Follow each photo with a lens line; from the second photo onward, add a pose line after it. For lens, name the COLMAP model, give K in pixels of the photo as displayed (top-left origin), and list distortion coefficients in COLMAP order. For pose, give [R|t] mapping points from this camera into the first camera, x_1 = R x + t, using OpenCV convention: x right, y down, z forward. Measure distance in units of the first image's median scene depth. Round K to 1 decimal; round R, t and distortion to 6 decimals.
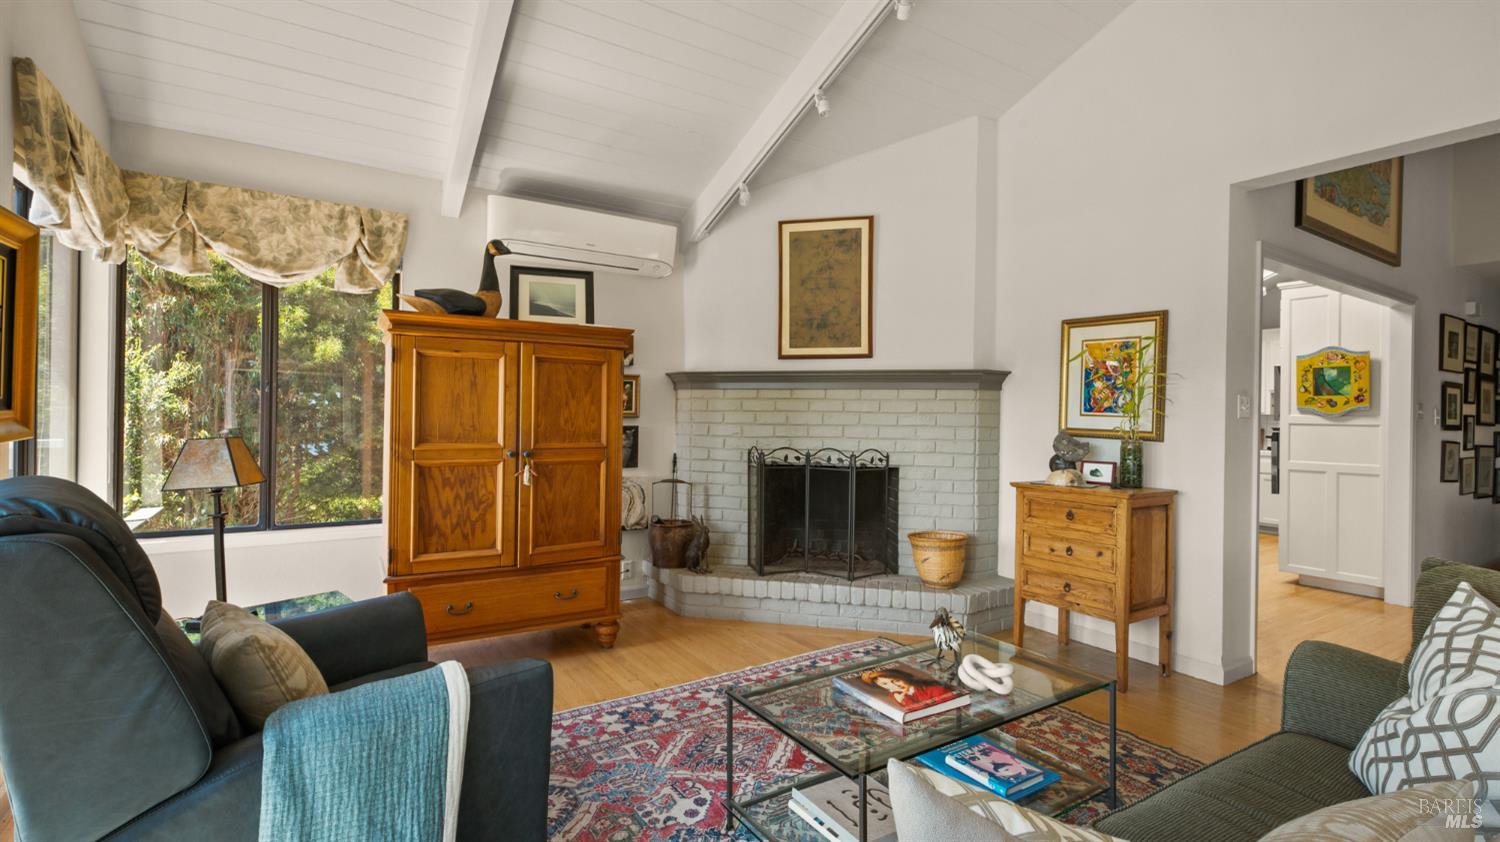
lens RADIAL K [[688.7, 0, 749.9], [0, 688.7, 415.5], [0, 0, 1]] dist [0.011855, -0.005122]
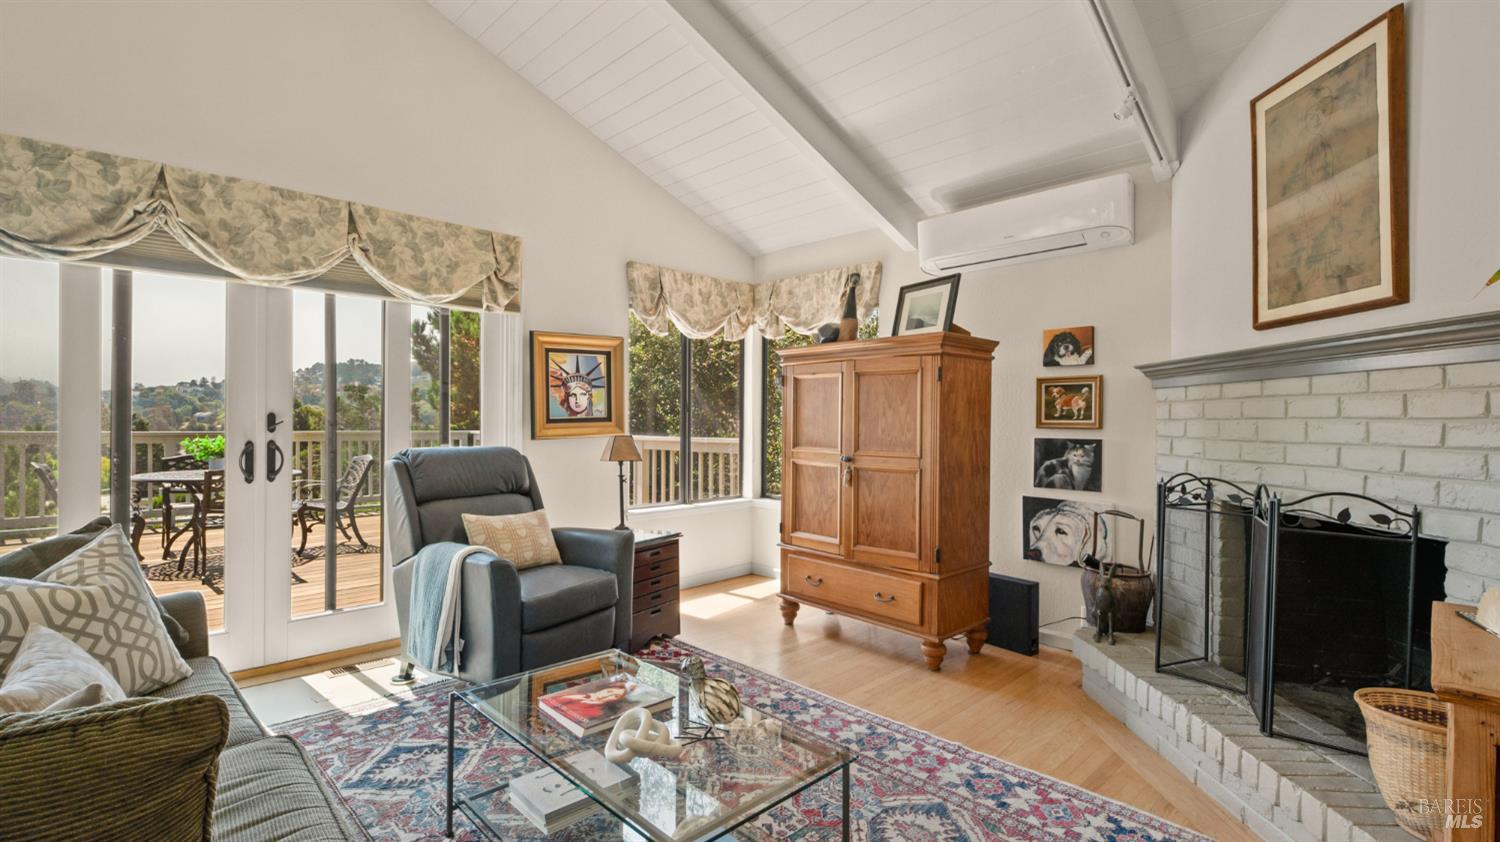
lens RADIAL K [[688.7, 0, 741.2], [0, 688.7, 421.1], [0, 0, 1]] dist [0.011855, -0.005122]
pose [[0.177745, -0.008046, -0.984044, 0.651921], [-0.003386, 0.999956, -0.008788, 0.003495], [0.984071, 0.004894, 0.177710, 0.543126]]
